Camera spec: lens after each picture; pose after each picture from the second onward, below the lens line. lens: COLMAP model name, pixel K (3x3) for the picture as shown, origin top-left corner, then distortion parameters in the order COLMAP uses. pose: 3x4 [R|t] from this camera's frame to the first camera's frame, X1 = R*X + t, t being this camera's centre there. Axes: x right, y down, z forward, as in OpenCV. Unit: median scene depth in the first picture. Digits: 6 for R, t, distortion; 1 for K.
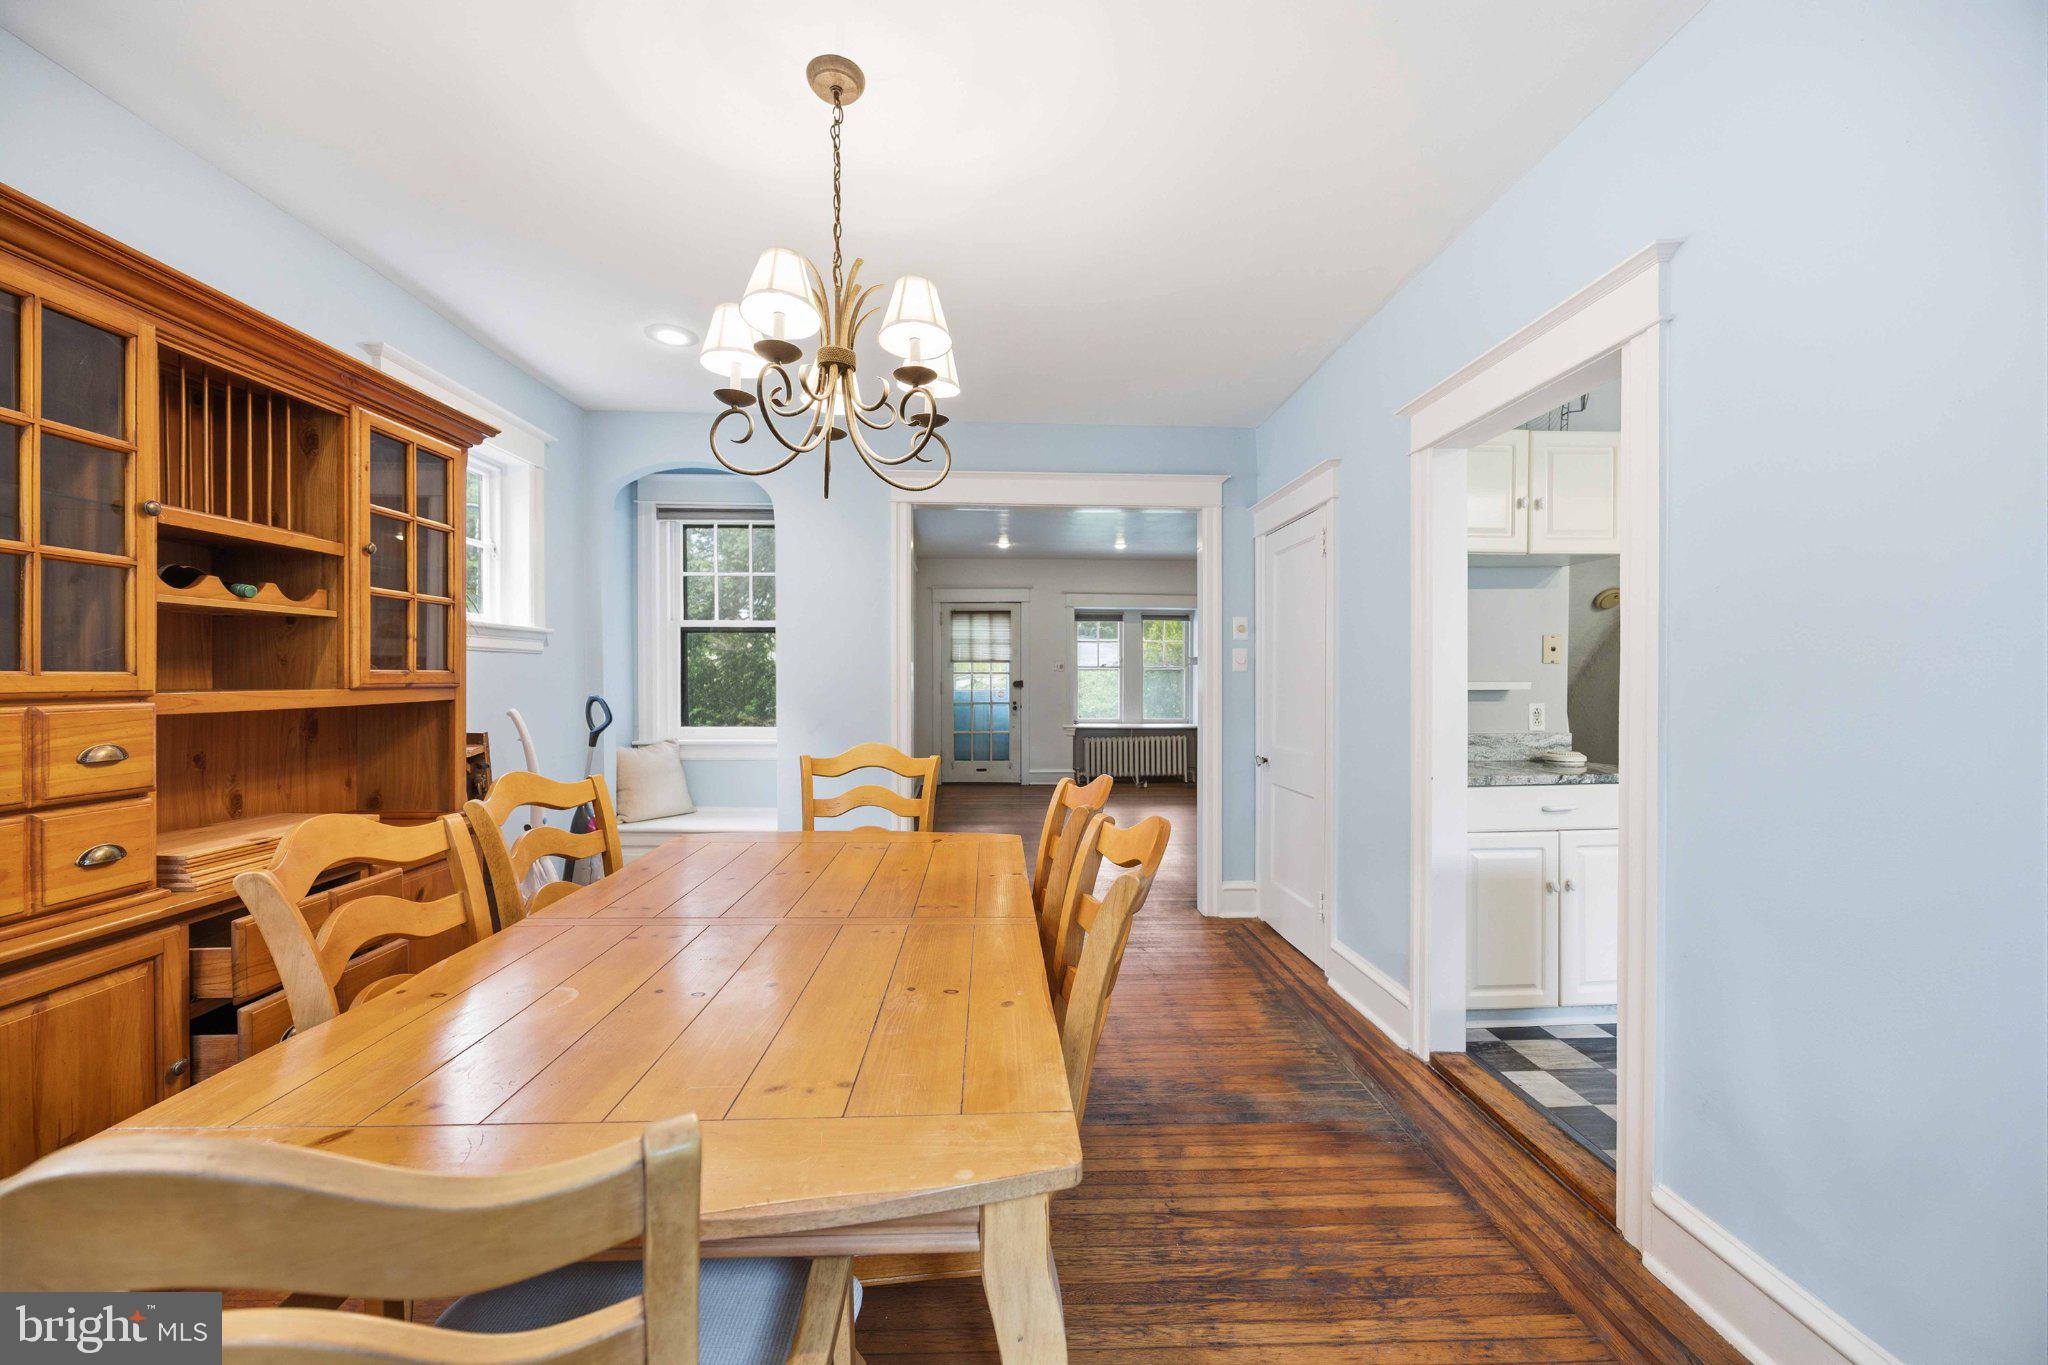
lens RADIAL K [[773.7, 0, 1016.4], [0, 773.7, 683.9], [0, 0, 1]] dist [-0.000998, -0.000431]
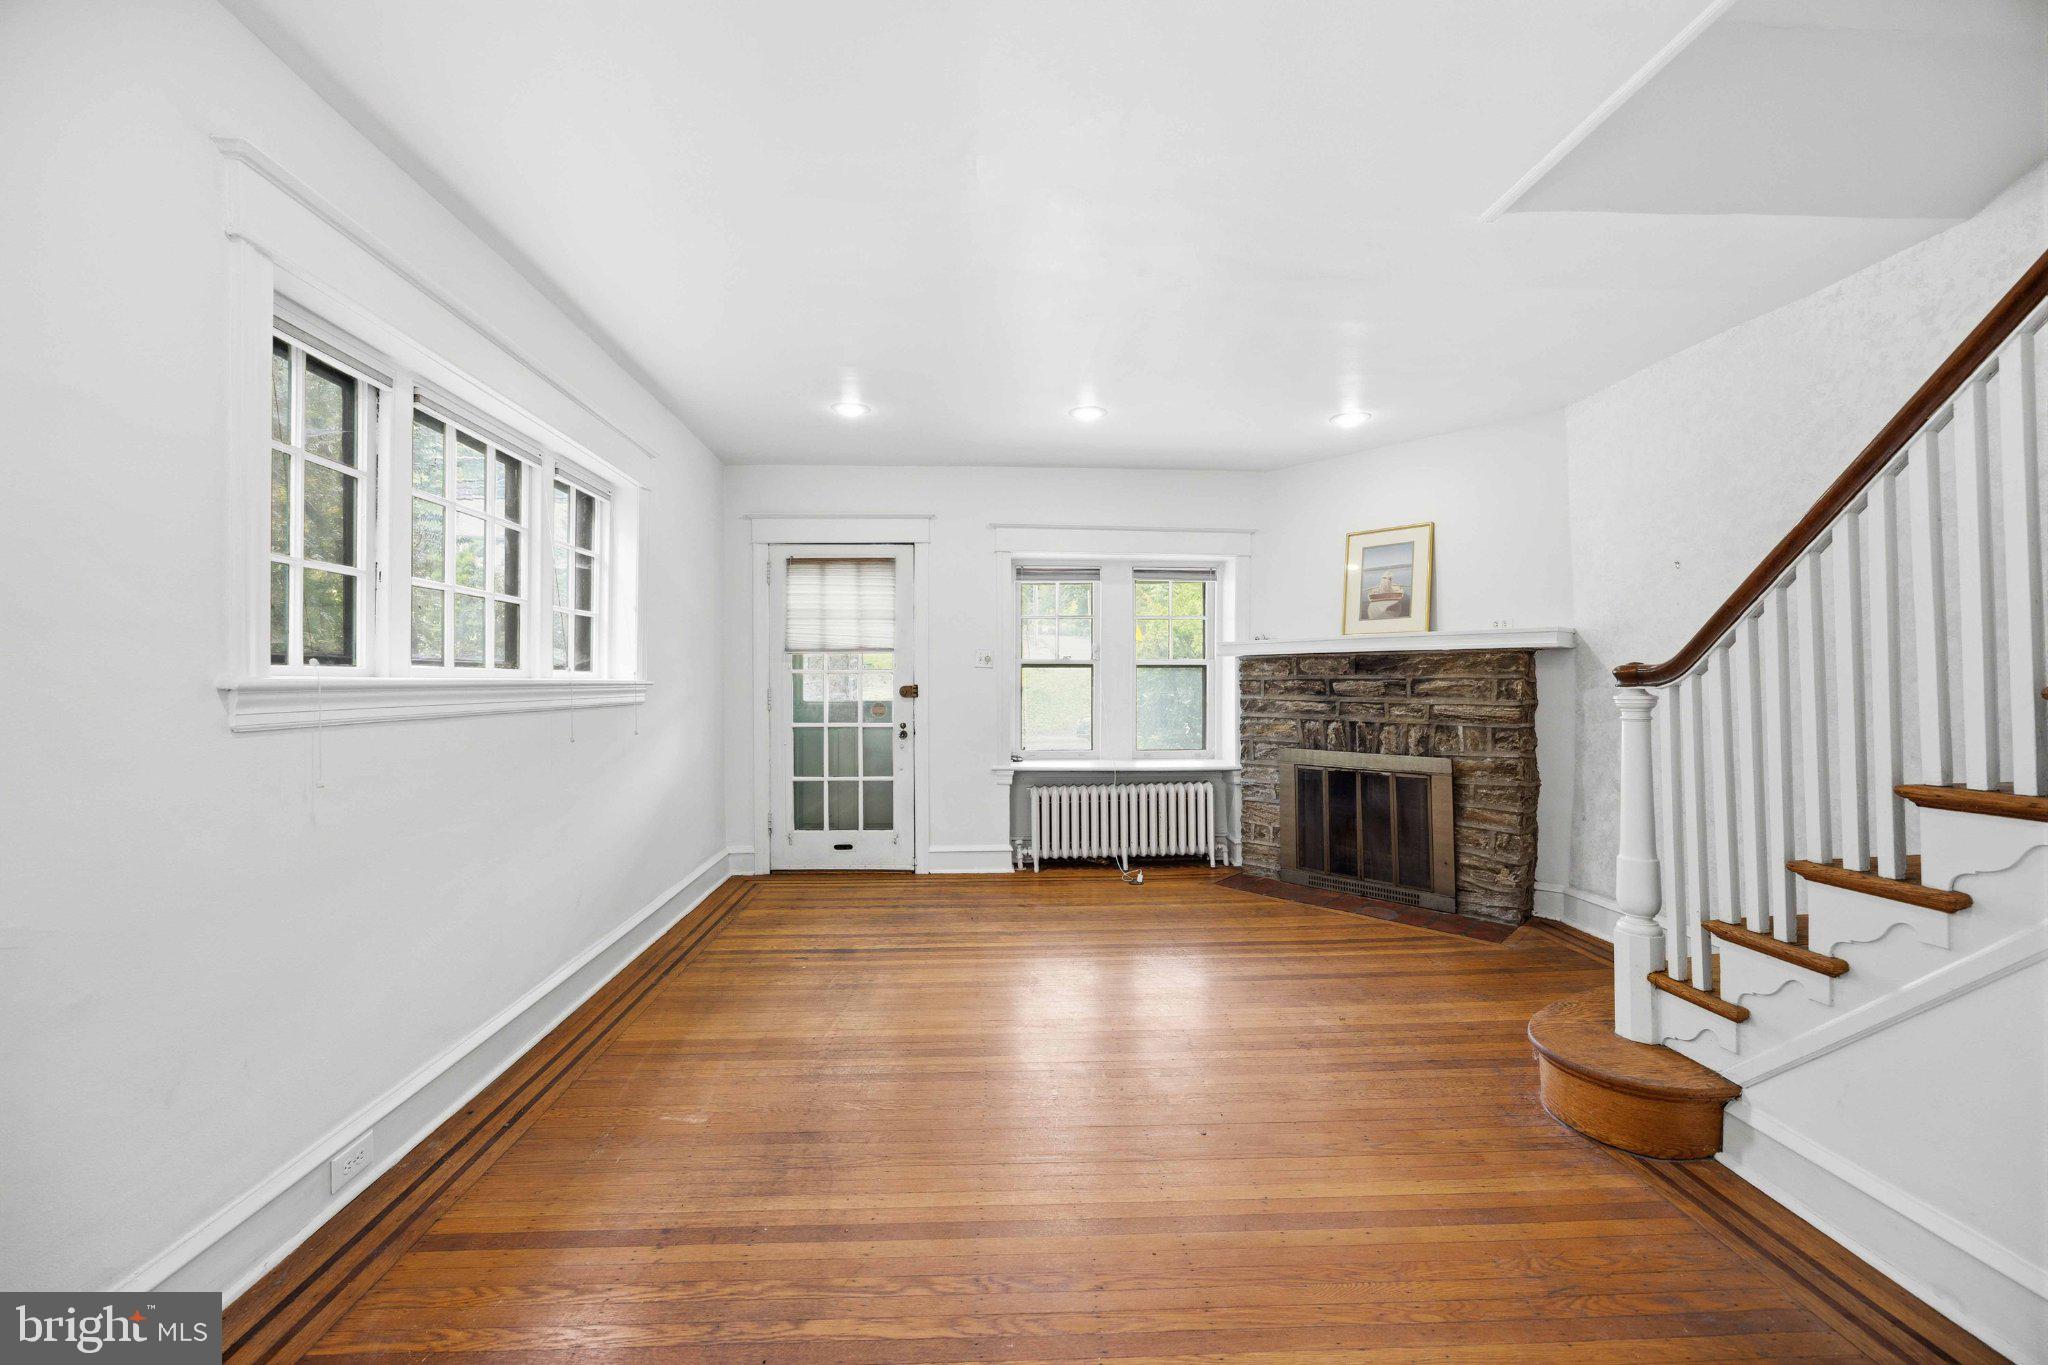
lens RADIAL K [[773.7, 0, 1022.0], [0, 773.7, 681.9], [0, 0, 1]] dist [-0.000998, -0.000431]
pose [[0.999908, -0.000849, 0.013569, 0.153960], [0.000928, 0.999983, -0.005787, -0.006526], [-0.013564, 0.005799, 0.999891, 0.912615]]
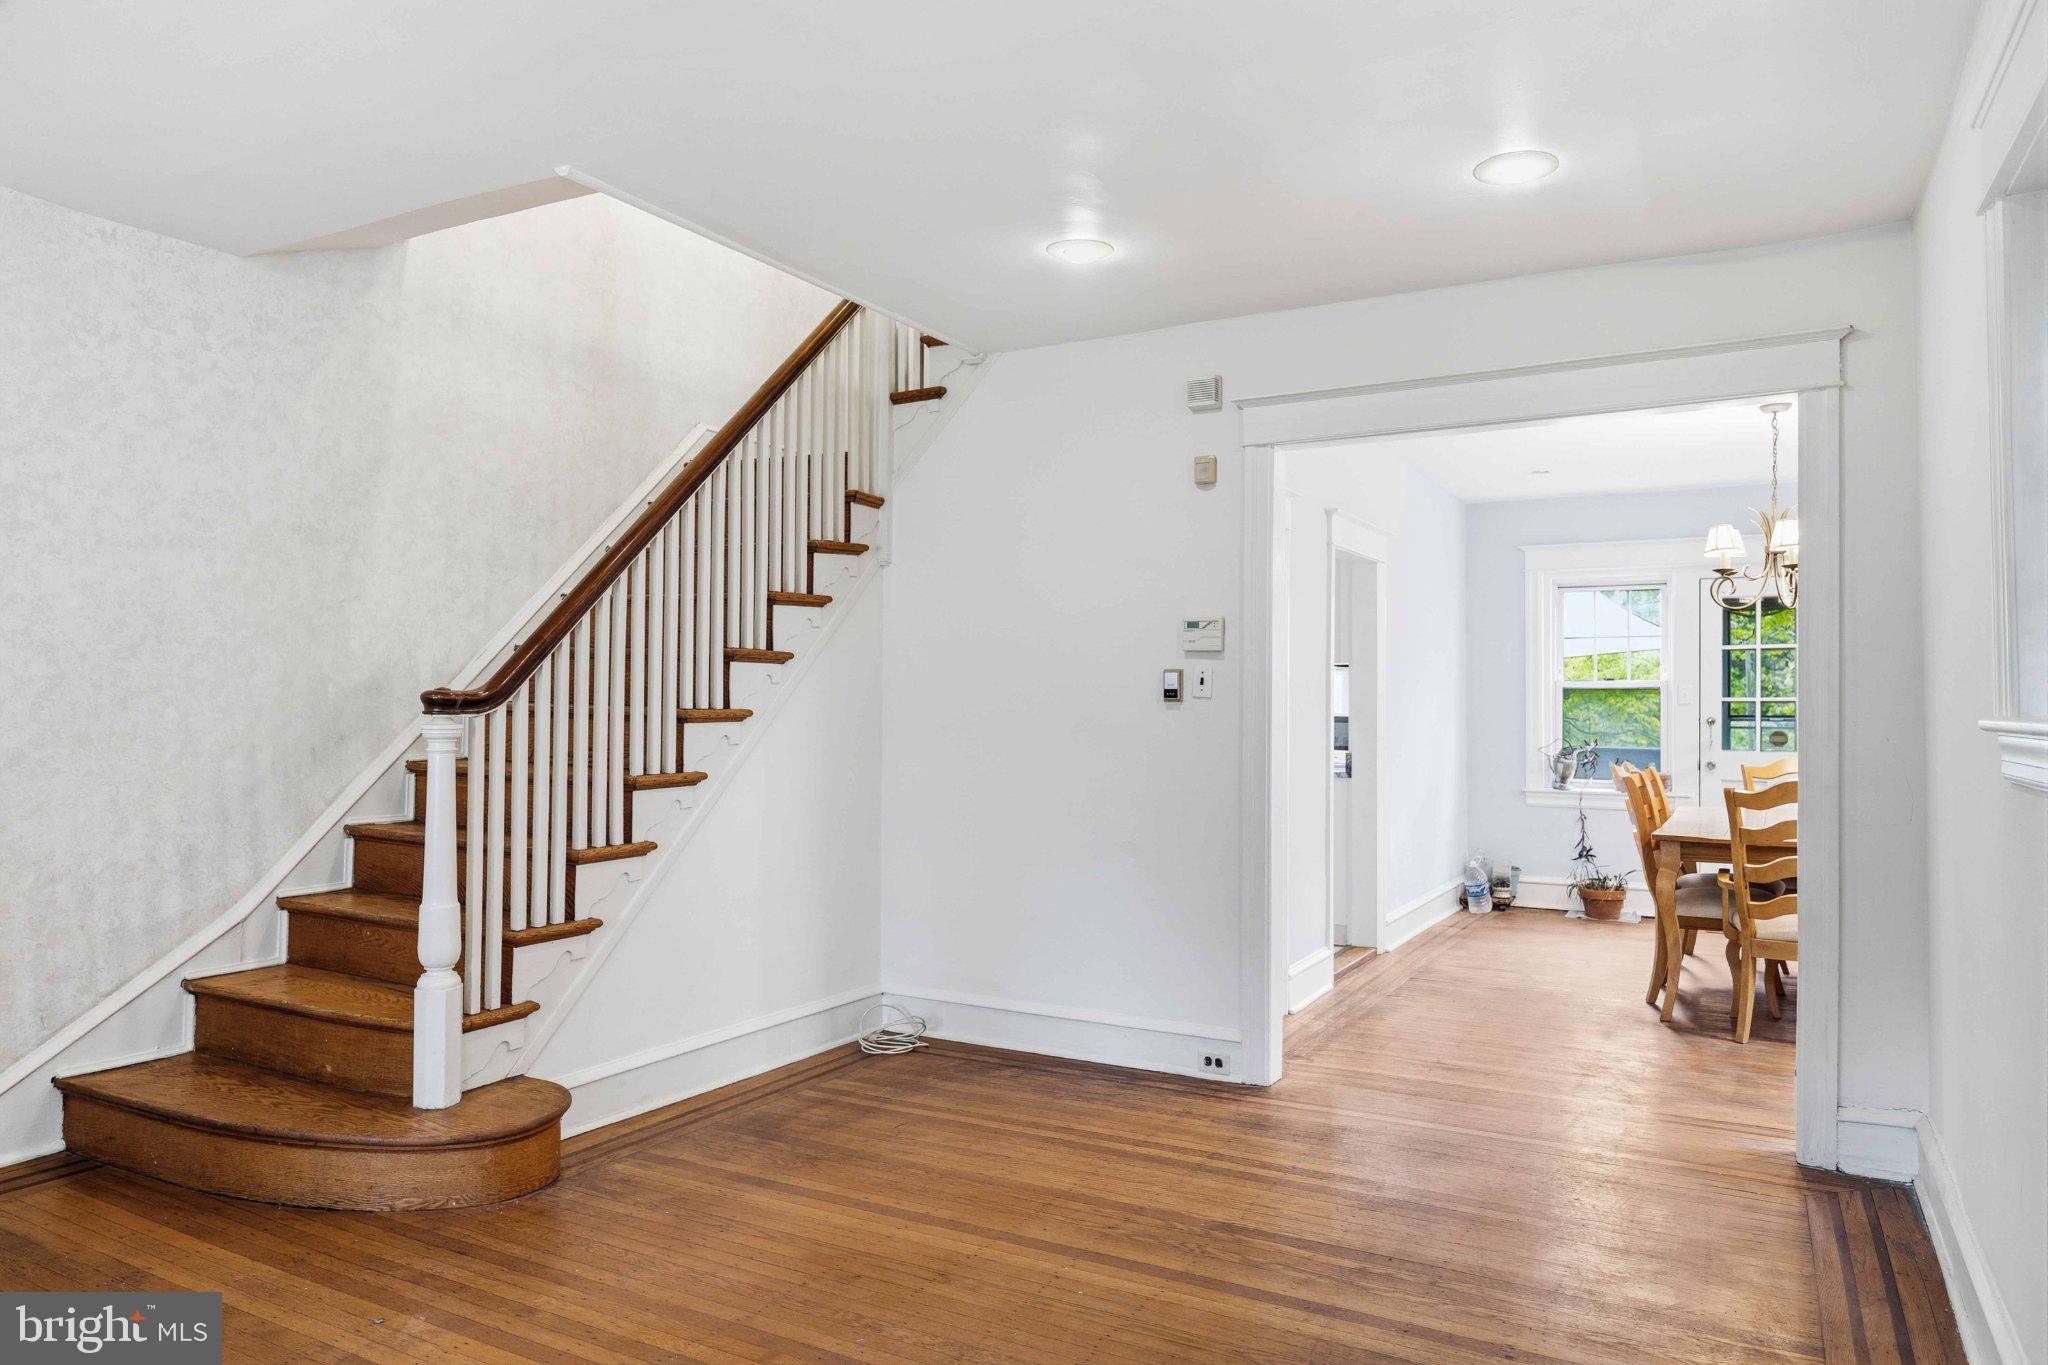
lens RADIAL K [[1330.6, 0, 1037.9], [0, 1330.6, 680.1], [0, 0, 1]] dist [-0.003777, 0.005372]
pose [[-0.857543, 0.002896, 0.514404, -0.145164], [-0.002640, 0.999946, -0.010029, -0.019340], [-0.514405, -0.009958, -0.857489, 1.915698]]
